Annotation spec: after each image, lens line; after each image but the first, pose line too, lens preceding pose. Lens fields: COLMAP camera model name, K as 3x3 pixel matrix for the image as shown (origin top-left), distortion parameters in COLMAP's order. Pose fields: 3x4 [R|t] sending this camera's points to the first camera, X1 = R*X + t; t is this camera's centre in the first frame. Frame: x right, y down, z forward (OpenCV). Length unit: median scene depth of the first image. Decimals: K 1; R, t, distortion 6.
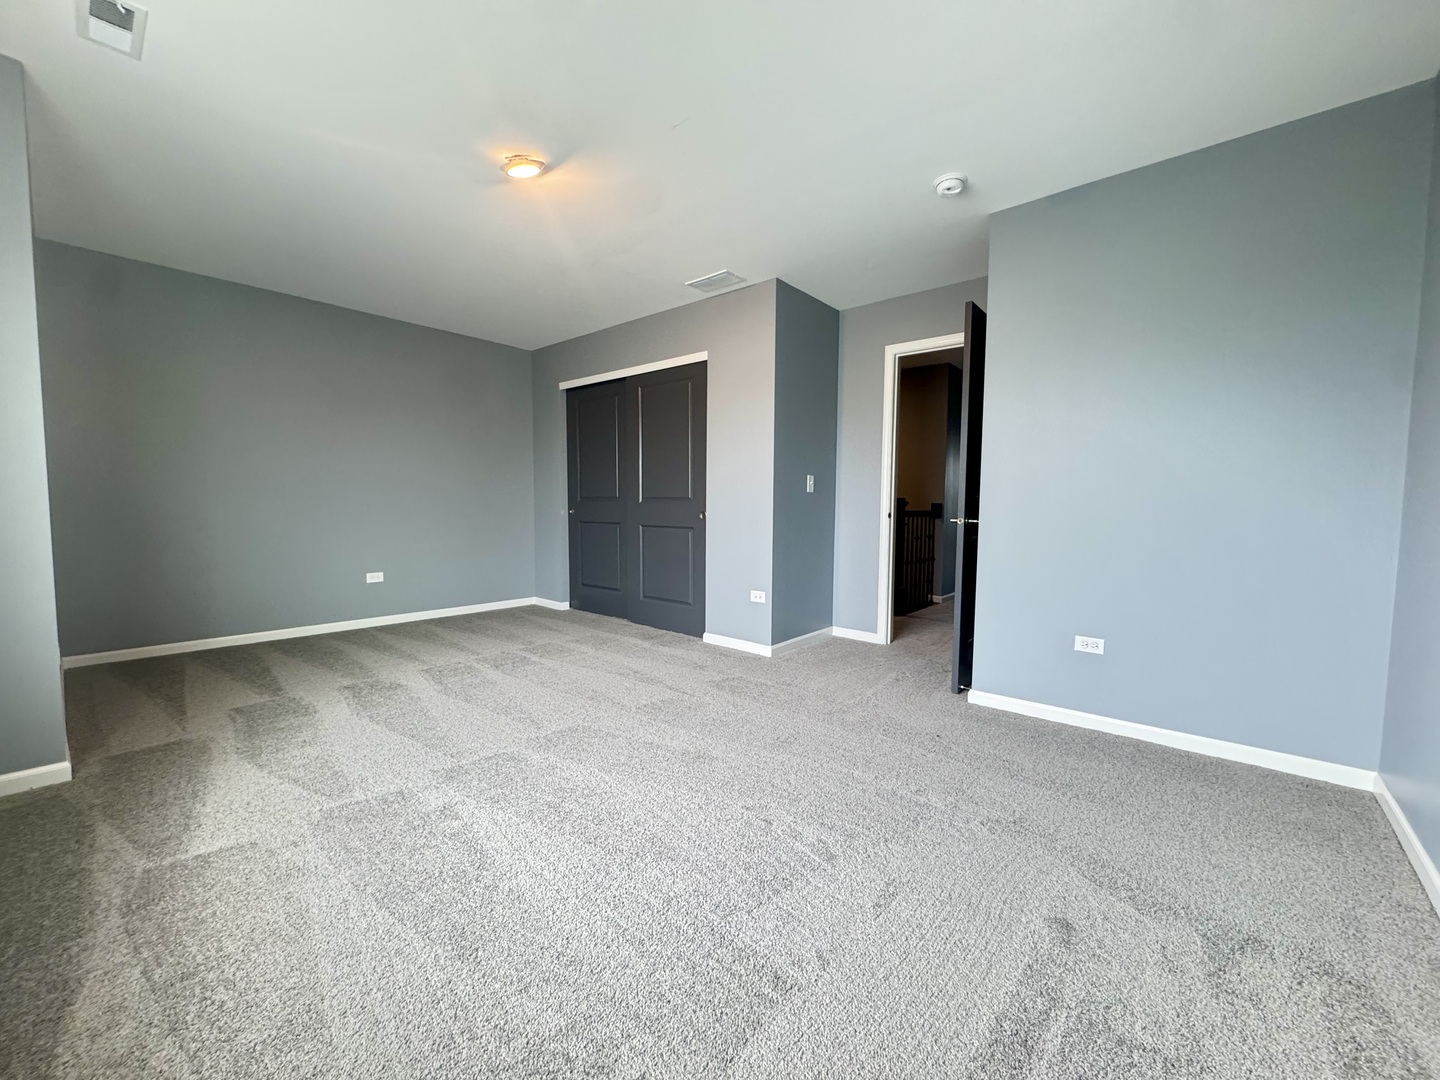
lens RADIAL K [[592.3, 0, 724.8], [0, 592.3, 537.9], [0, 0, 1]] dist [0.002270, 0.000012]
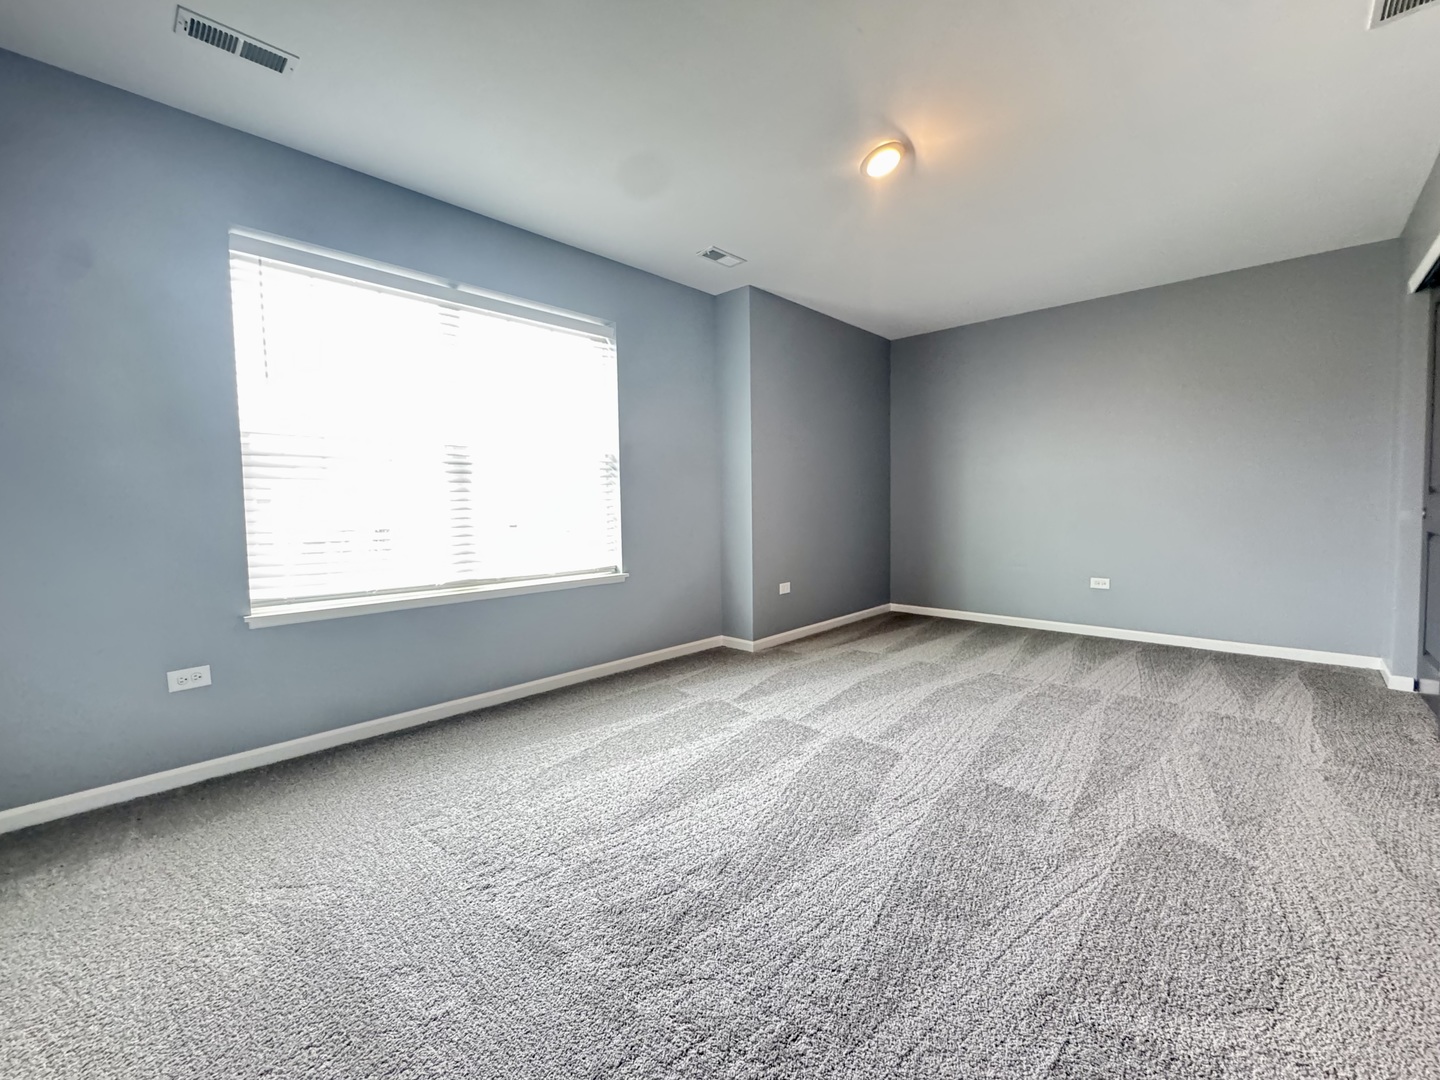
lens RADIAL K [[592.3, 0, 724.8], [0, 592.3, 537.9], [0, 0, 1]] dist [0.002270, 0.000012]
pose [[-0.034537, 0.049620, -0.998171, 0.620669], [-0.046186, 0.997620, 0.051191, -0.049454], [0.998336, 0.047869, -0.032163, 0.690894]]
